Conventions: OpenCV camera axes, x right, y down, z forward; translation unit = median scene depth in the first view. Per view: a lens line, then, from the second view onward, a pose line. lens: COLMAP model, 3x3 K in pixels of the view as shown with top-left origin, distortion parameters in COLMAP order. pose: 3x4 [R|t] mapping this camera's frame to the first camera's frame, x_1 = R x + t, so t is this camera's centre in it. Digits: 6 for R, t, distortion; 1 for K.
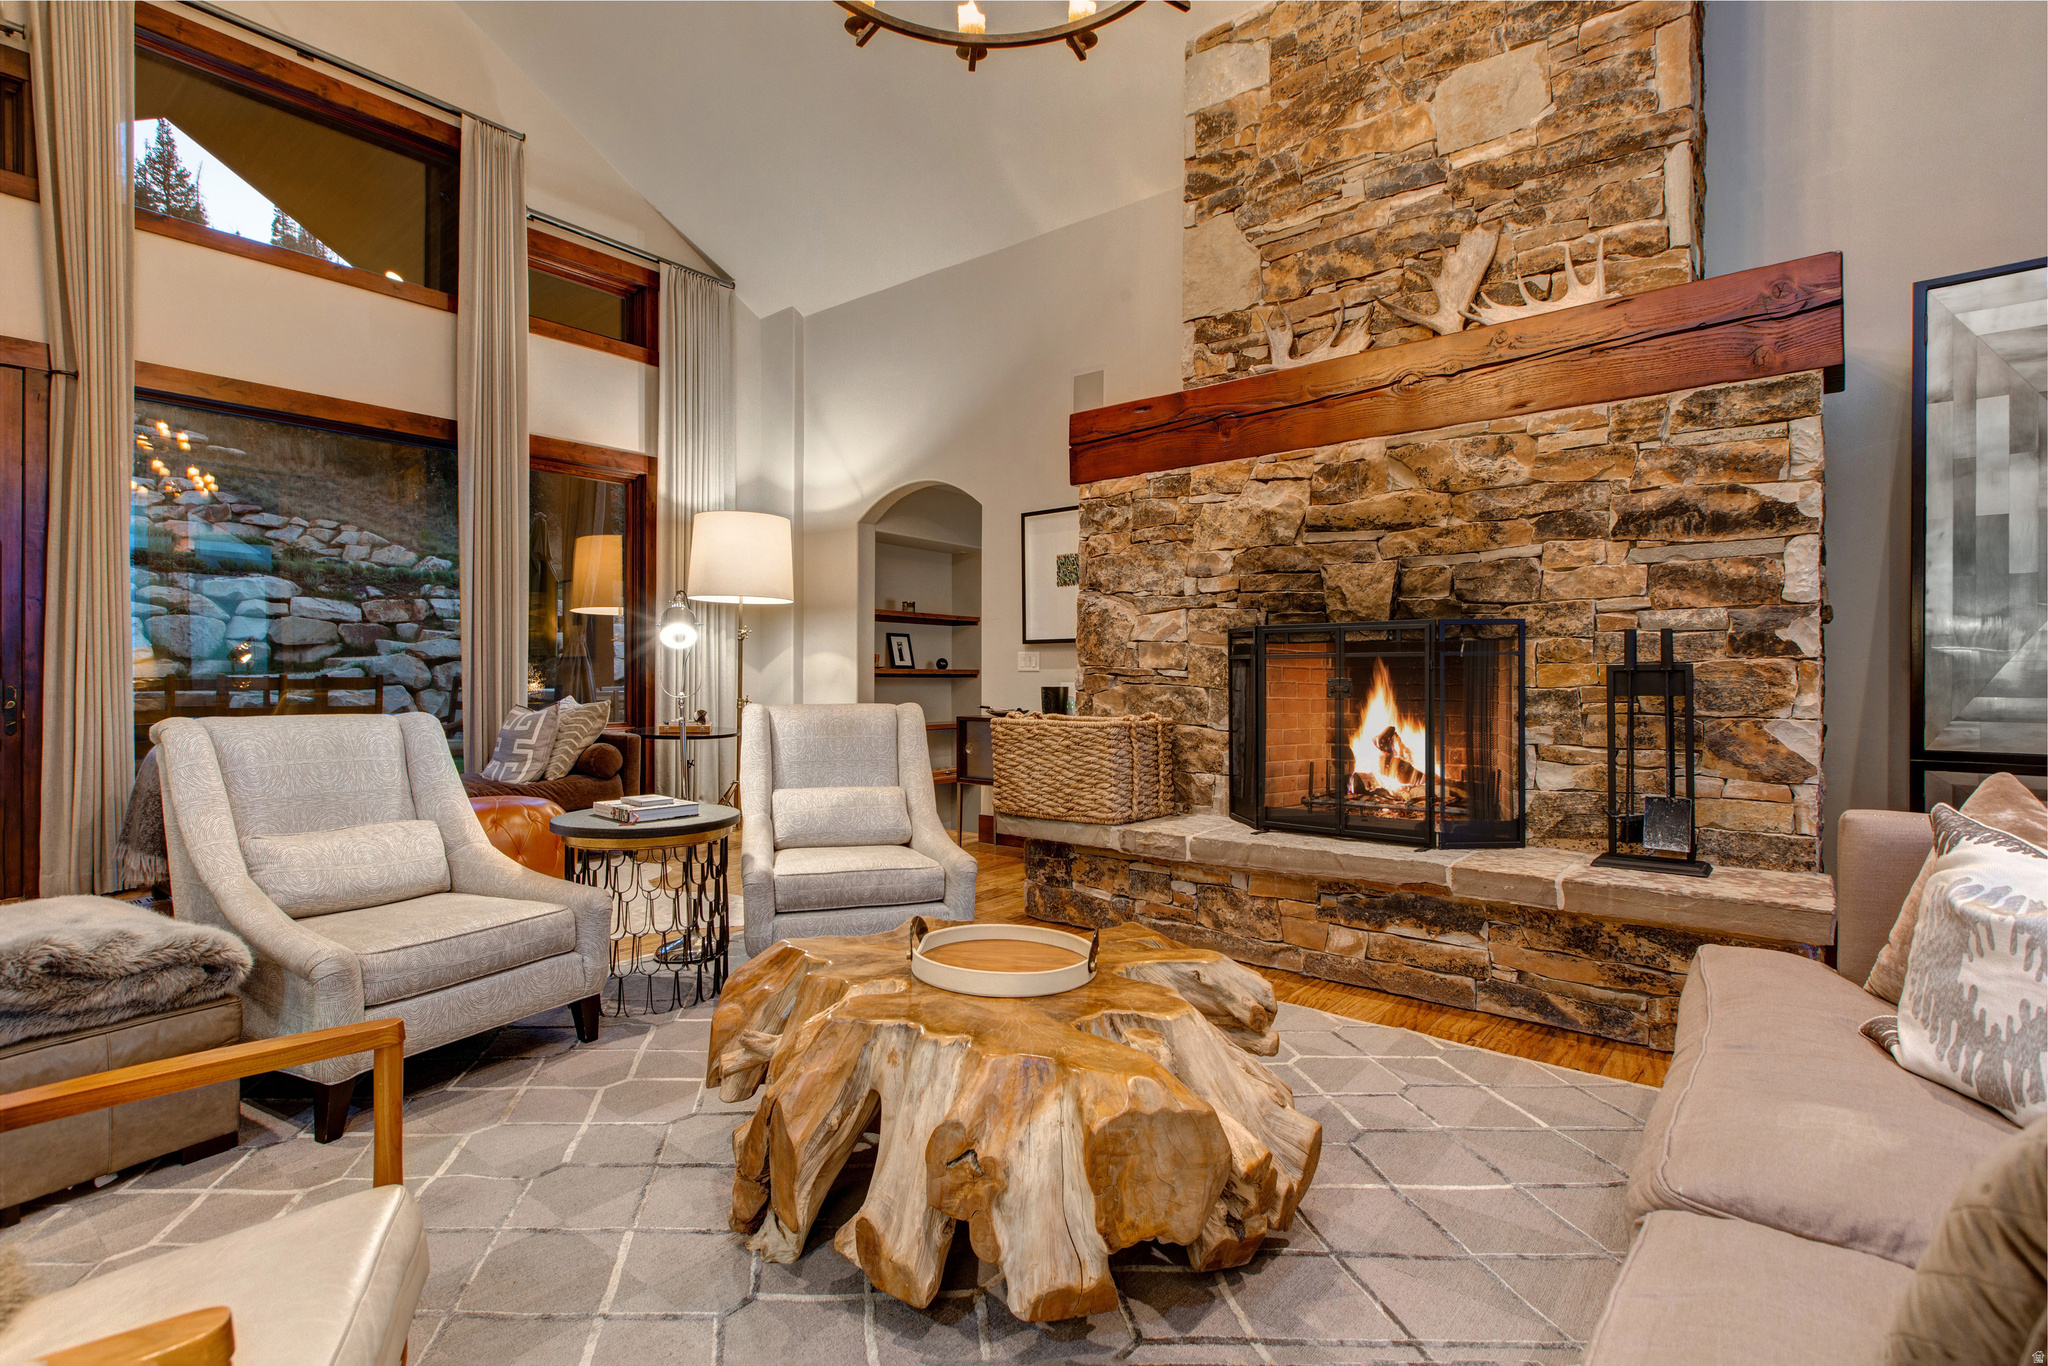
lens RADIAL K [[996.5, 0, 1023.5], [0, 996.5, 677.7], [0, 0, 1]] dist [0.006029, 0.001824]
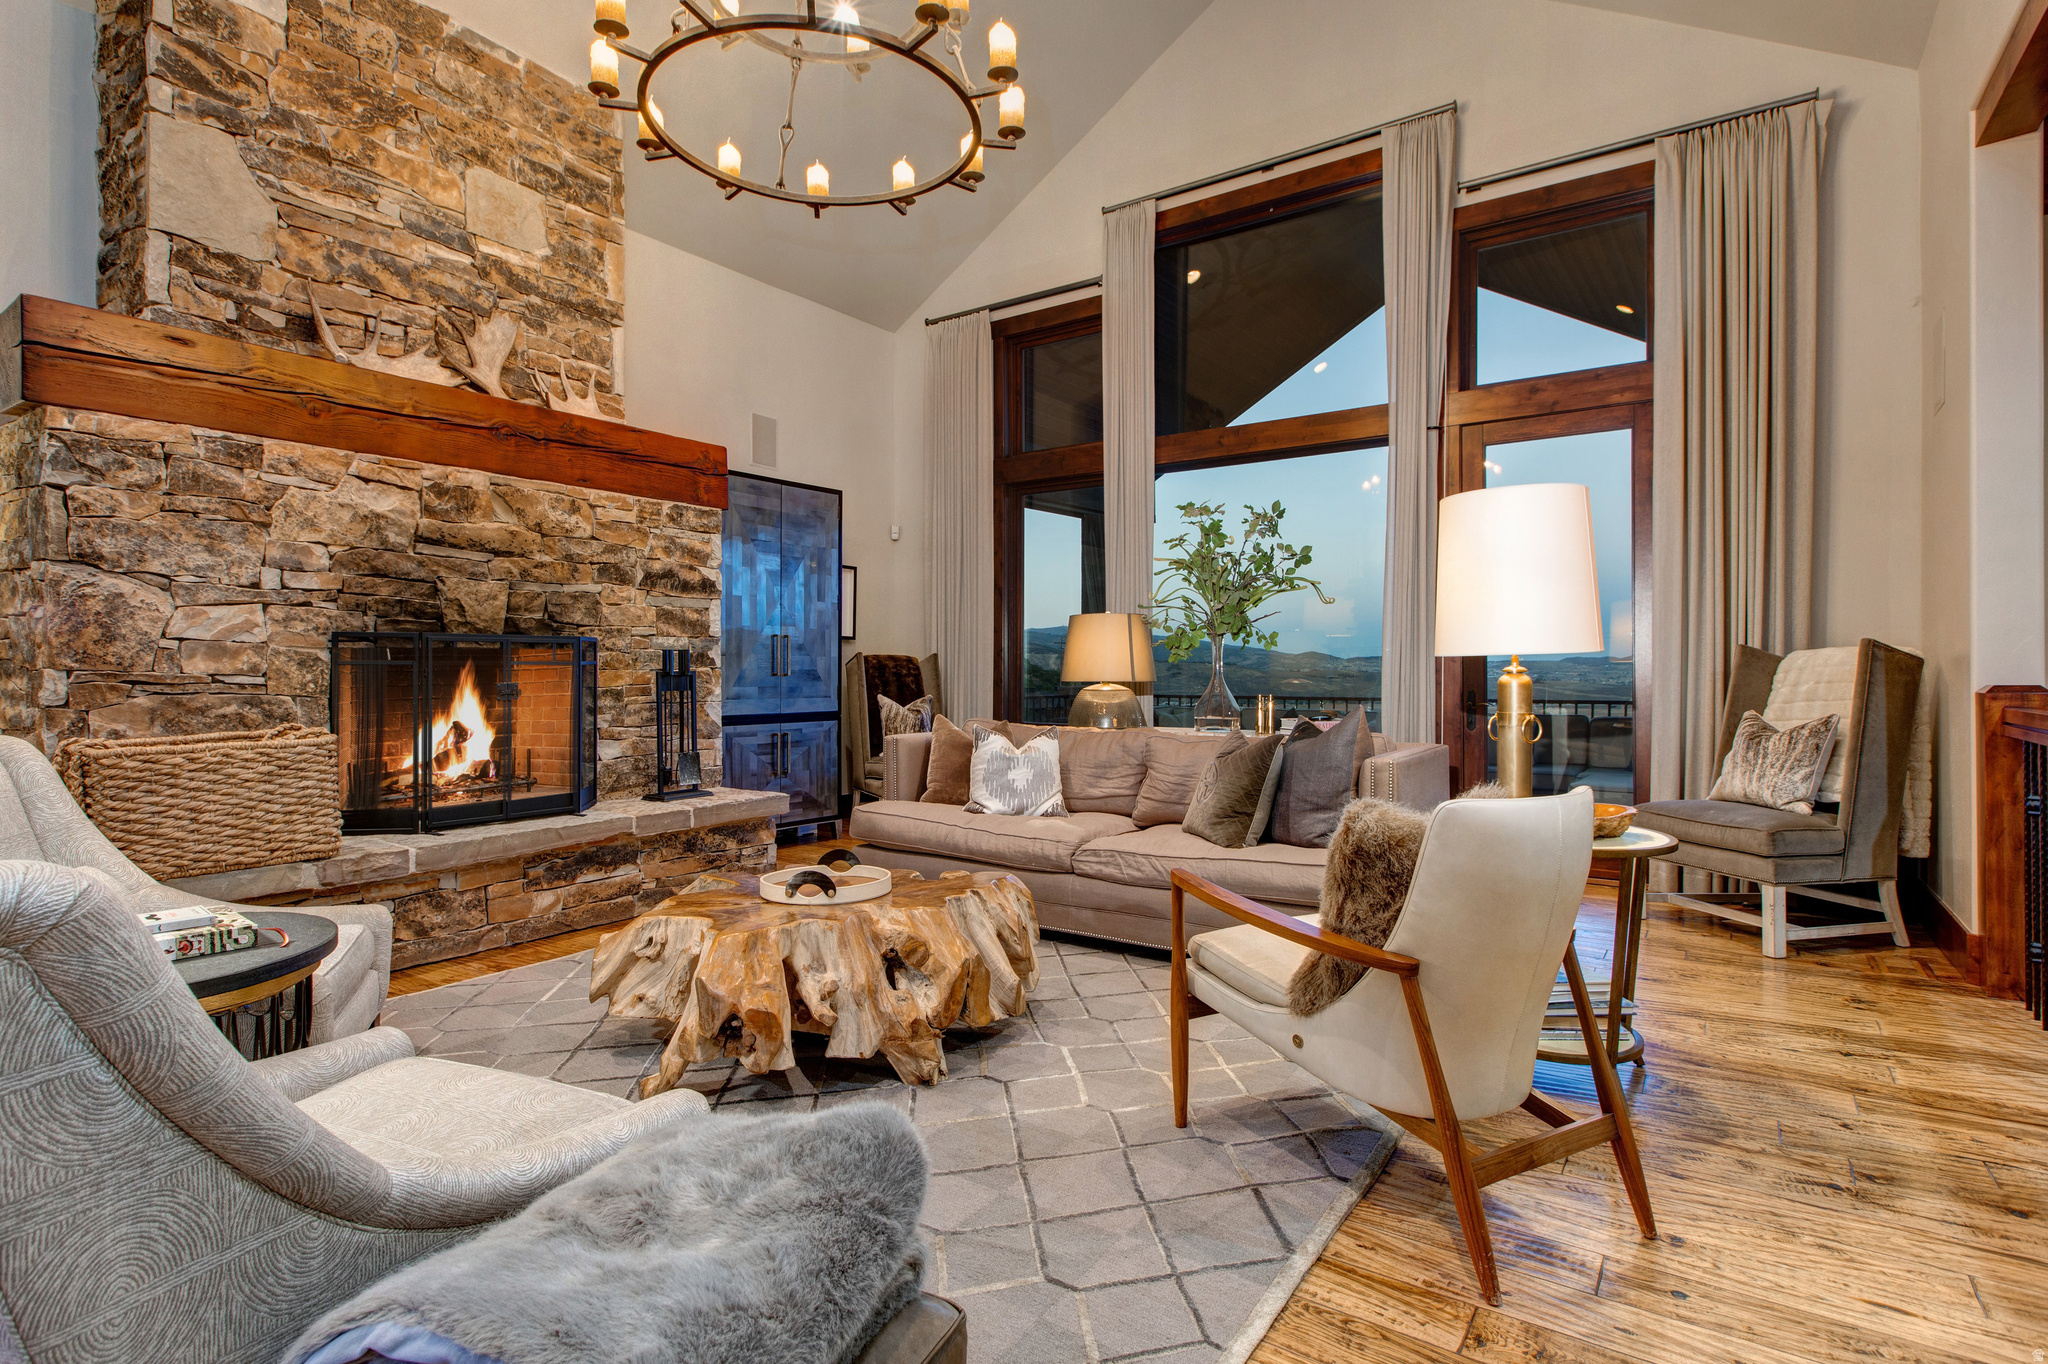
lens RADIAL K [[996.5, 0, 1023.4], [0, 996.5, 674.3], [0, 0, 1]] dist [0.006029, 0.001824]
pose [[-0.086597, -0.008061, 0.996211, -0.811095], [0.001243, 0.999966, 0.008200, -0.016813], [-0.996243, 0.001948, -0.086584, 0.465981]]
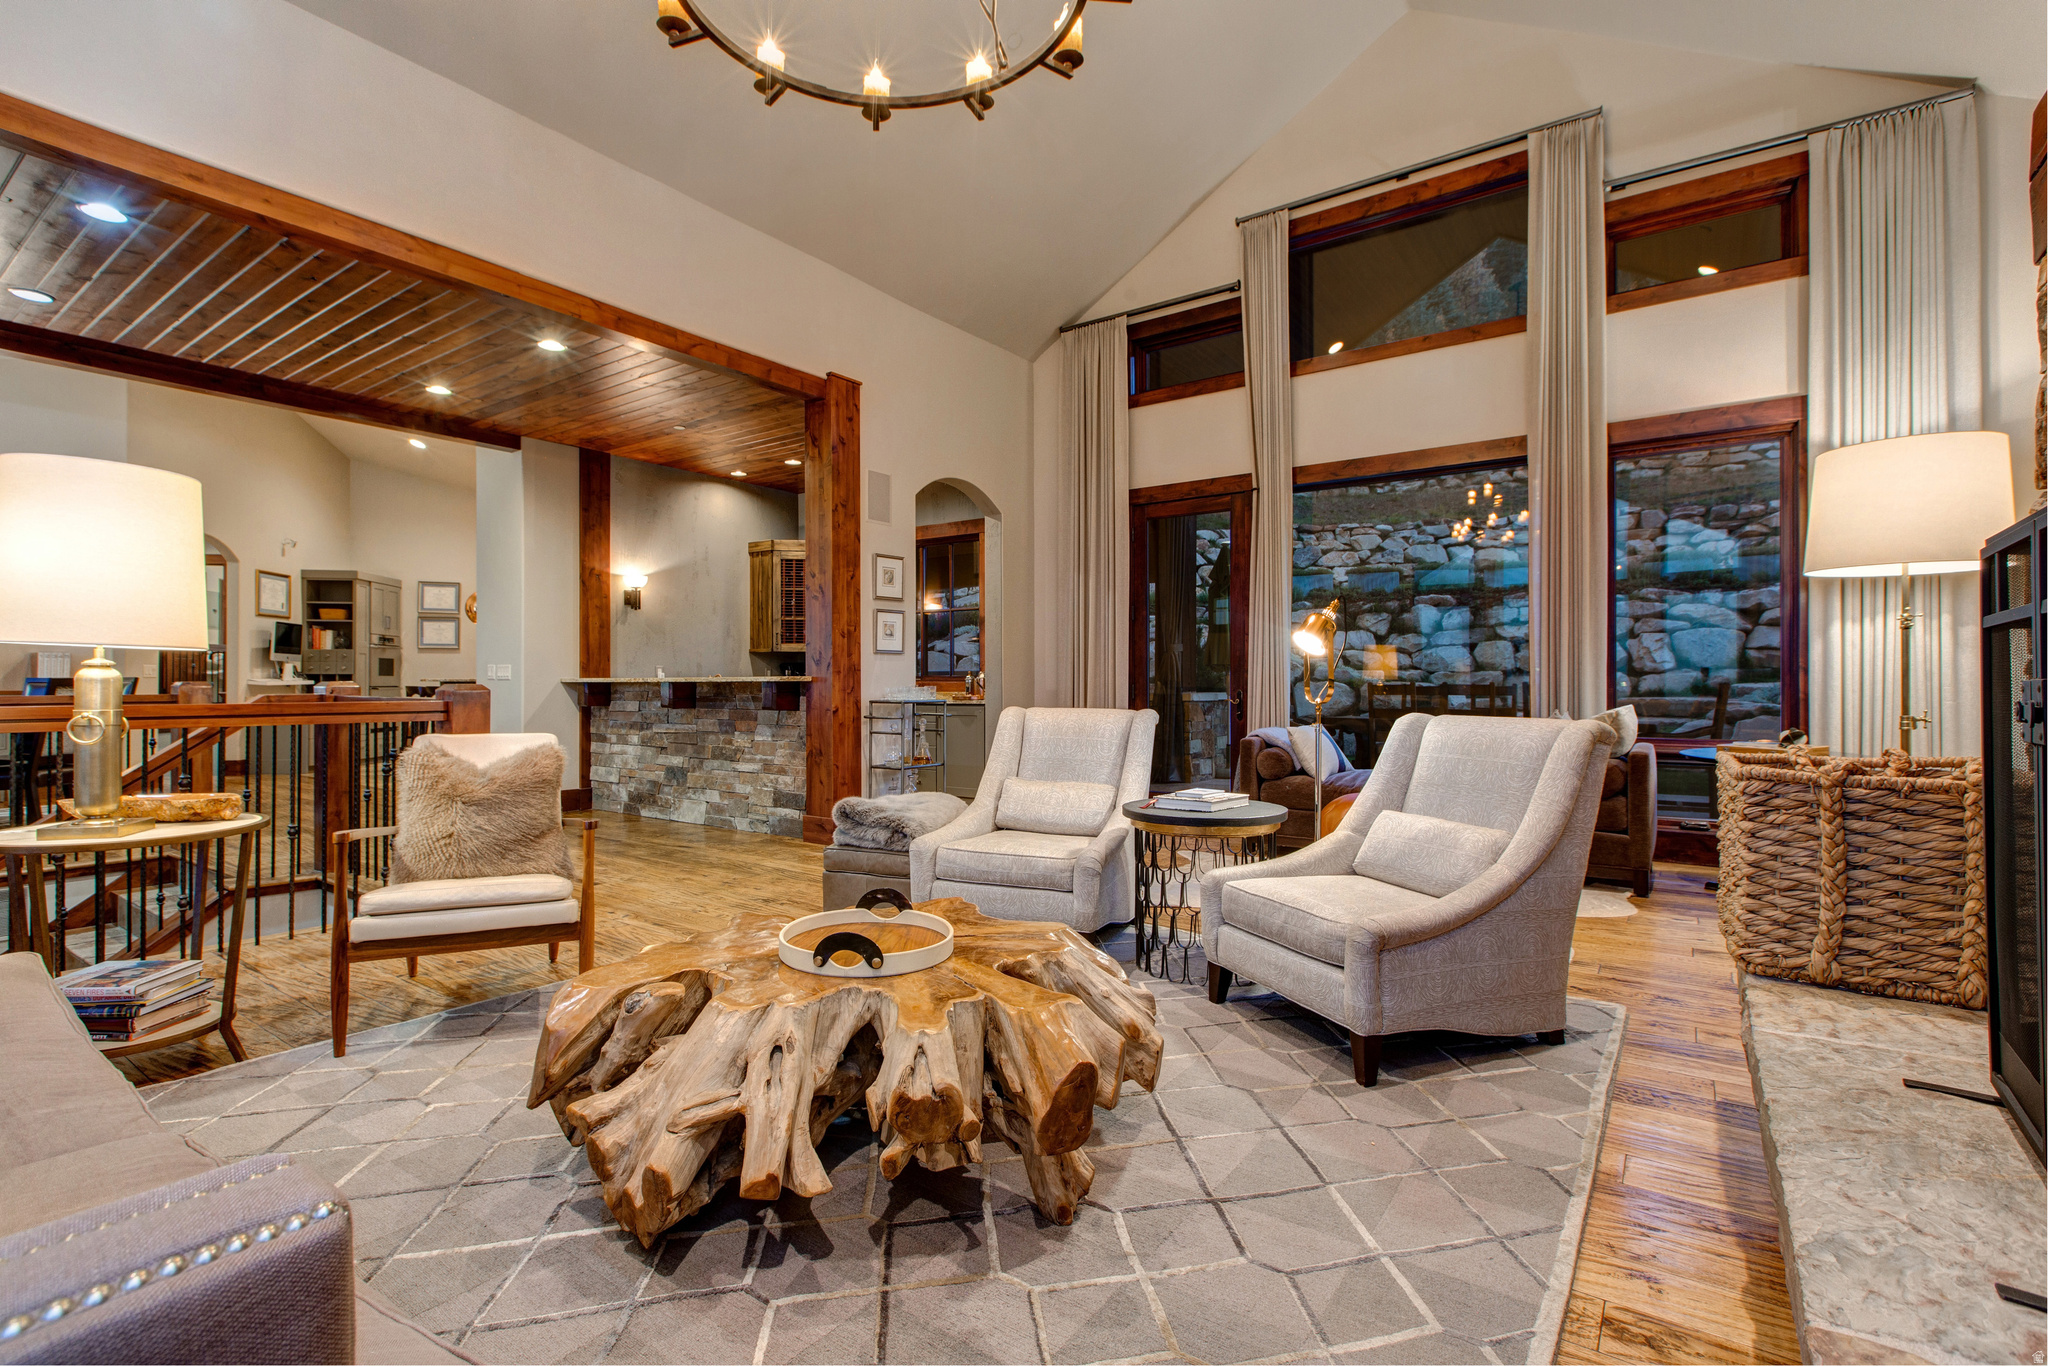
lens RADIAL K [[946.2, 0, 1016.0], [0, 946.2, 677.2], [0, 0, 1]] dist [0.002782, 0.000472]
pose [[0.057509, -0.008842, -0.998306, 0.540590], [0.000223, 0.999961, -0.008844, 0.000735], [0.998345, 0.000286, 0.057509, 0.613965]]
